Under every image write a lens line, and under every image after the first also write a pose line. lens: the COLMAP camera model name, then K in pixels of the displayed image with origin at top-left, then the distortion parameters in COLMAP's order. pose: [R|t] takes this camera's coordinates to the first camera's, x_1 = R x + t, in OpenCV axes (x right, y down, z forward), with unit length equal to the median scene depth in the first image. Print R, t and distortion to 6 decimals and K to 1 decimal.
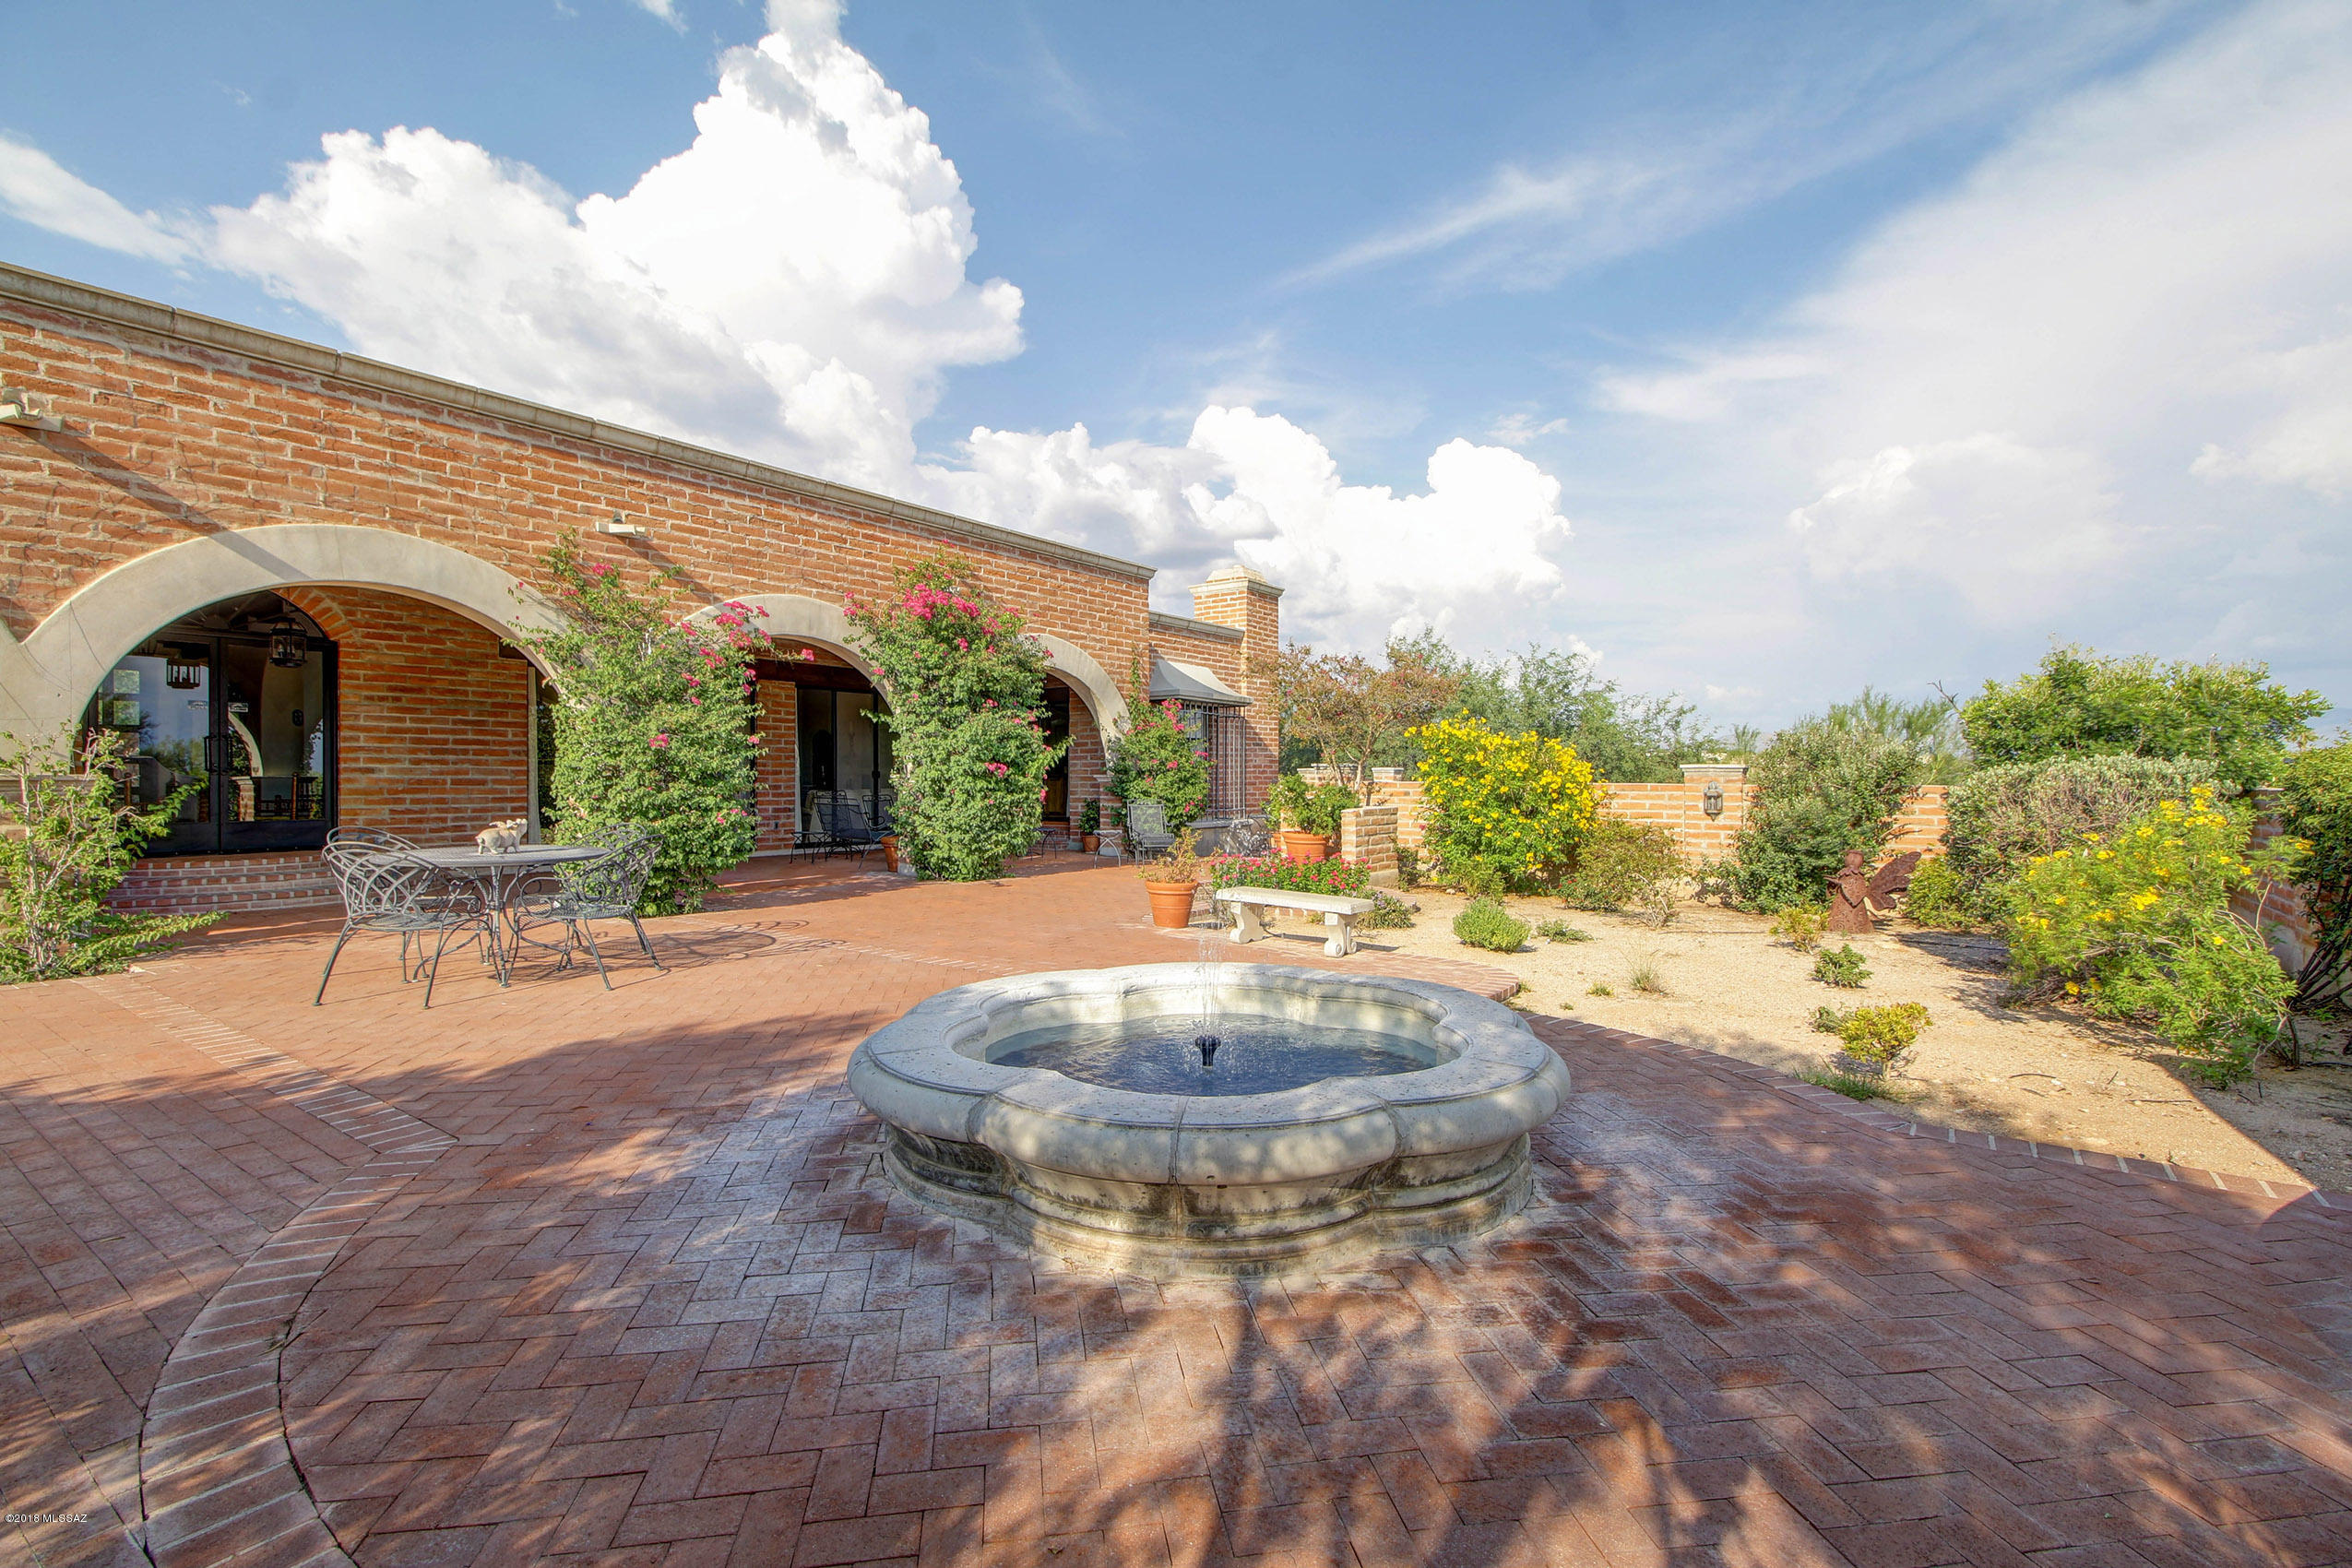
lens RADIAL K [[1078.1, 0, 1182.5], [0, 1078.1, 779.6], [0, 0, 1]] dist [0.015169, -0.006793]
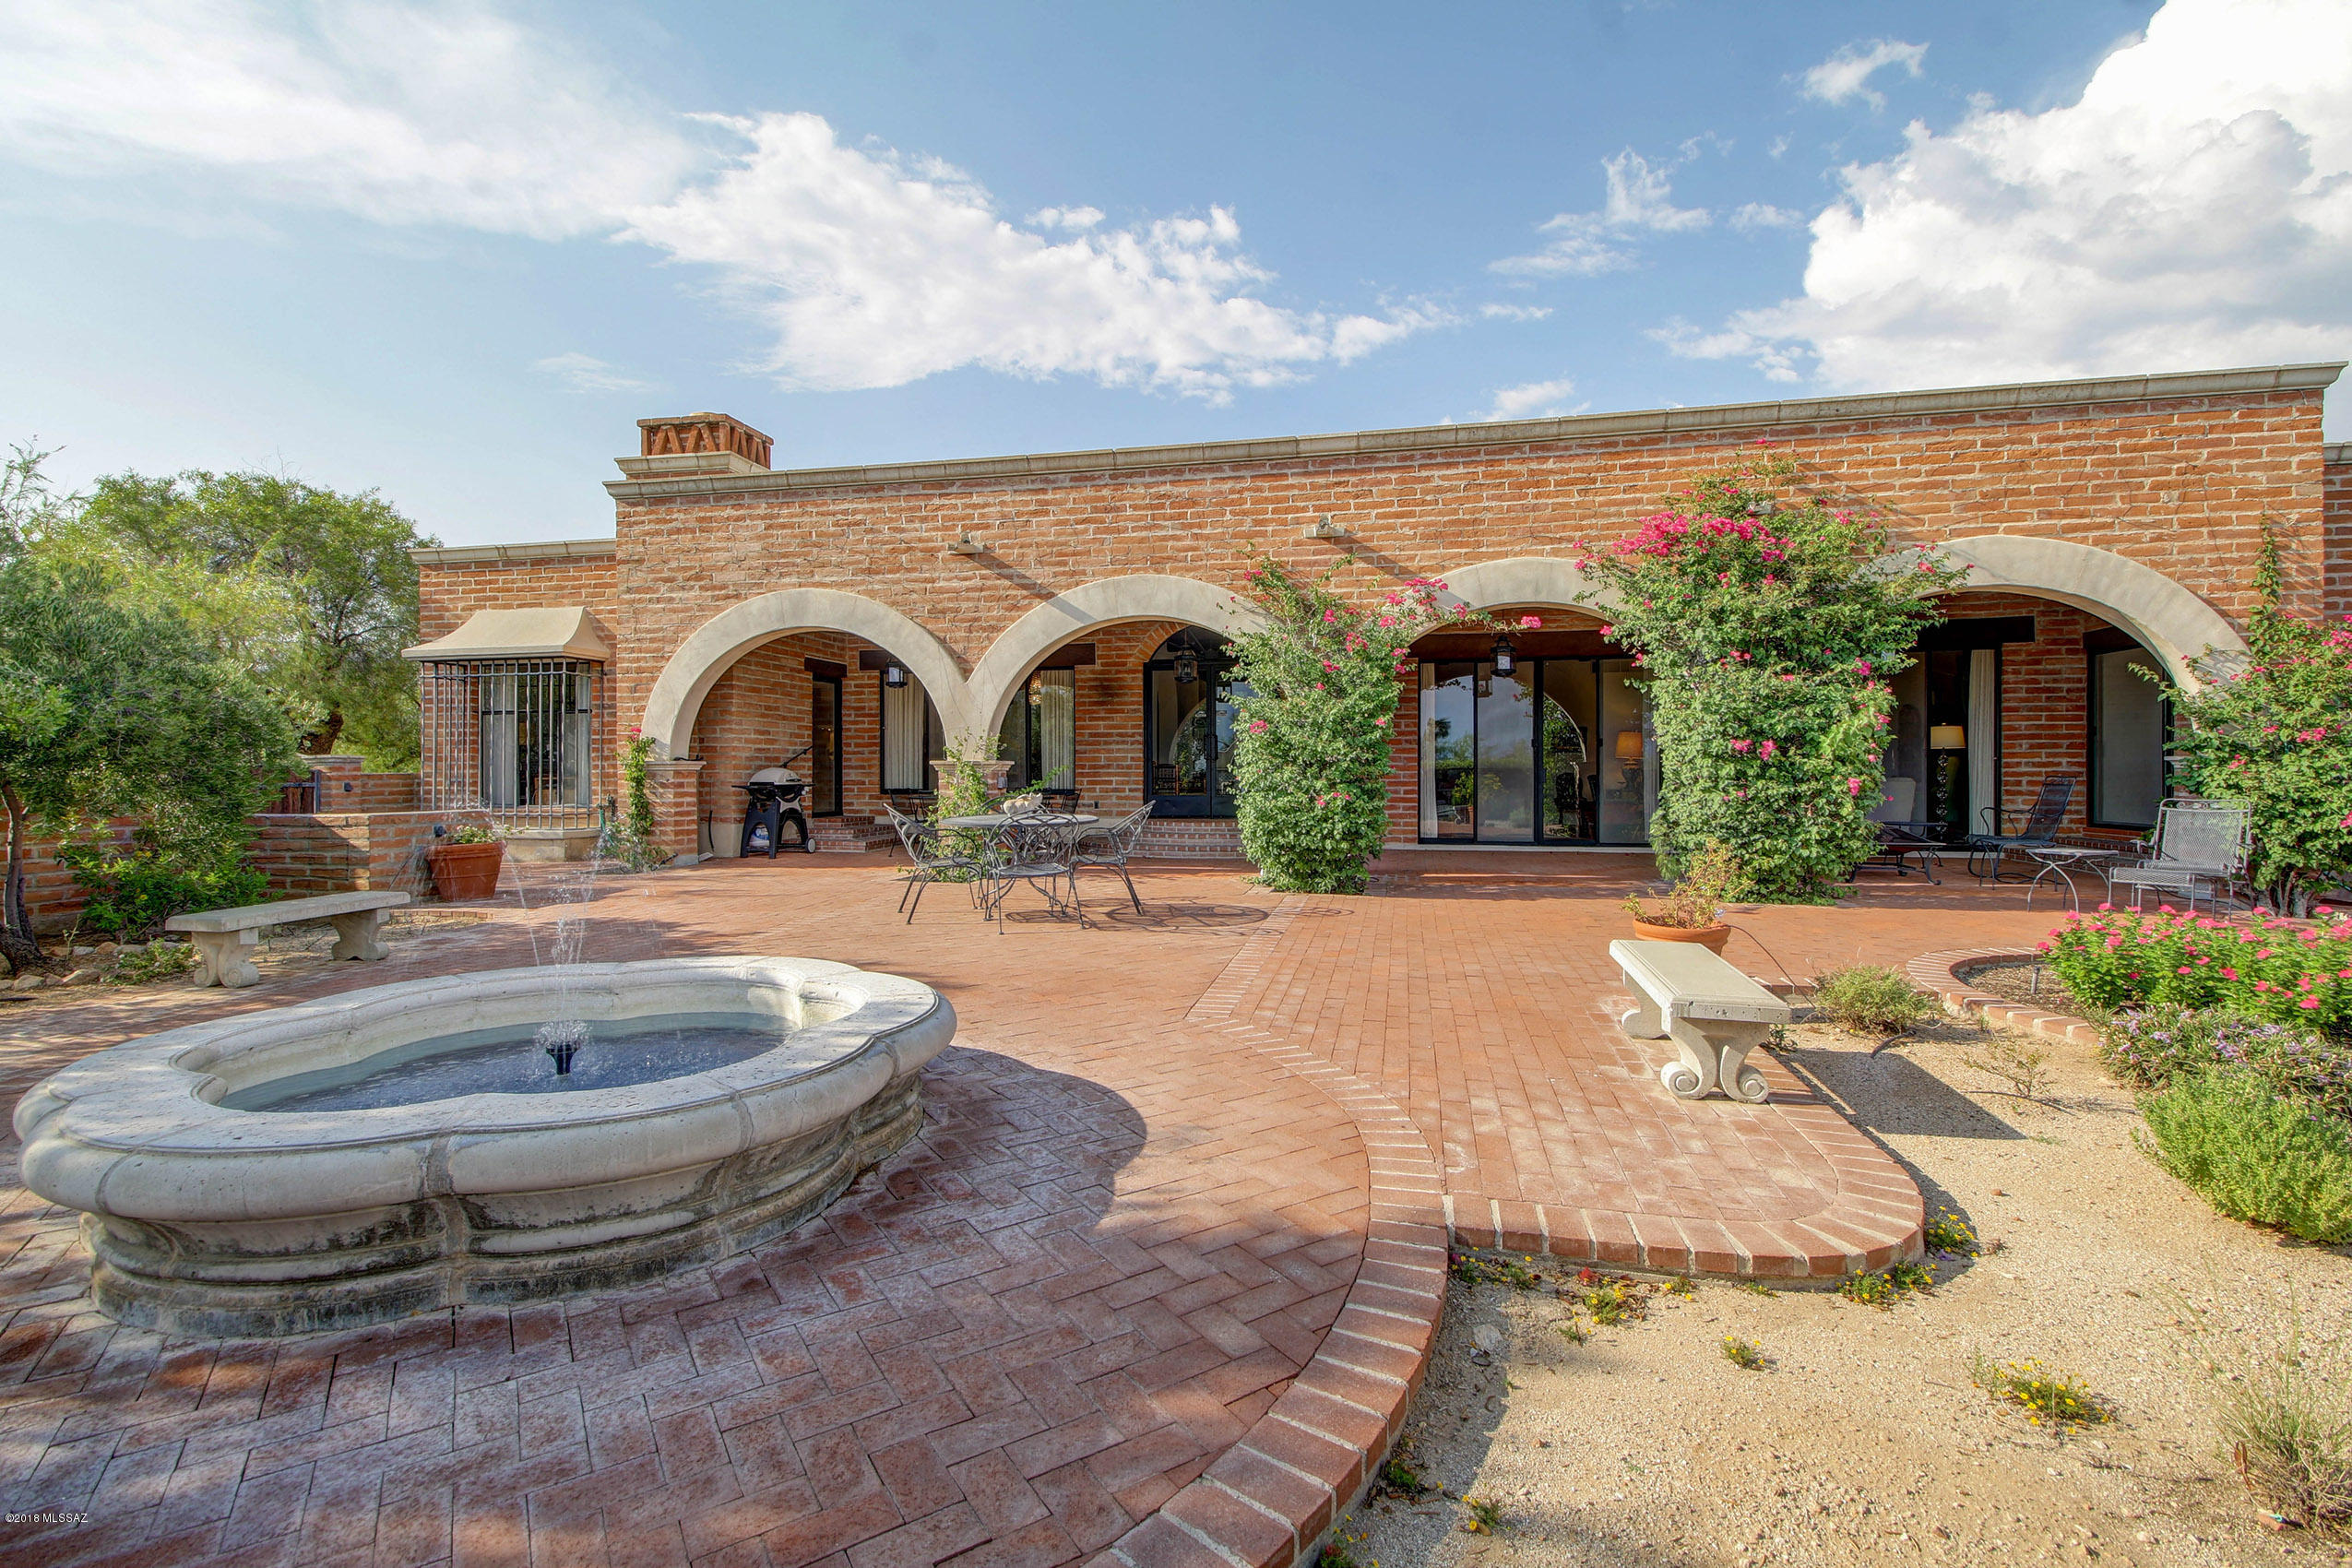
lens RADIAL K [[1078.1, 0, 1178.9], [0, 1078.1, 783.1], [0, 0, 1]] dist [0.015169, -0.006793]
pose [[0.381747, 0.011164, -0.924199, 0.449655], [-0.001296, 0.999933, 0.011544, 0.007384], [0.924266, -0.003209, 0.381736, 0.490501]]
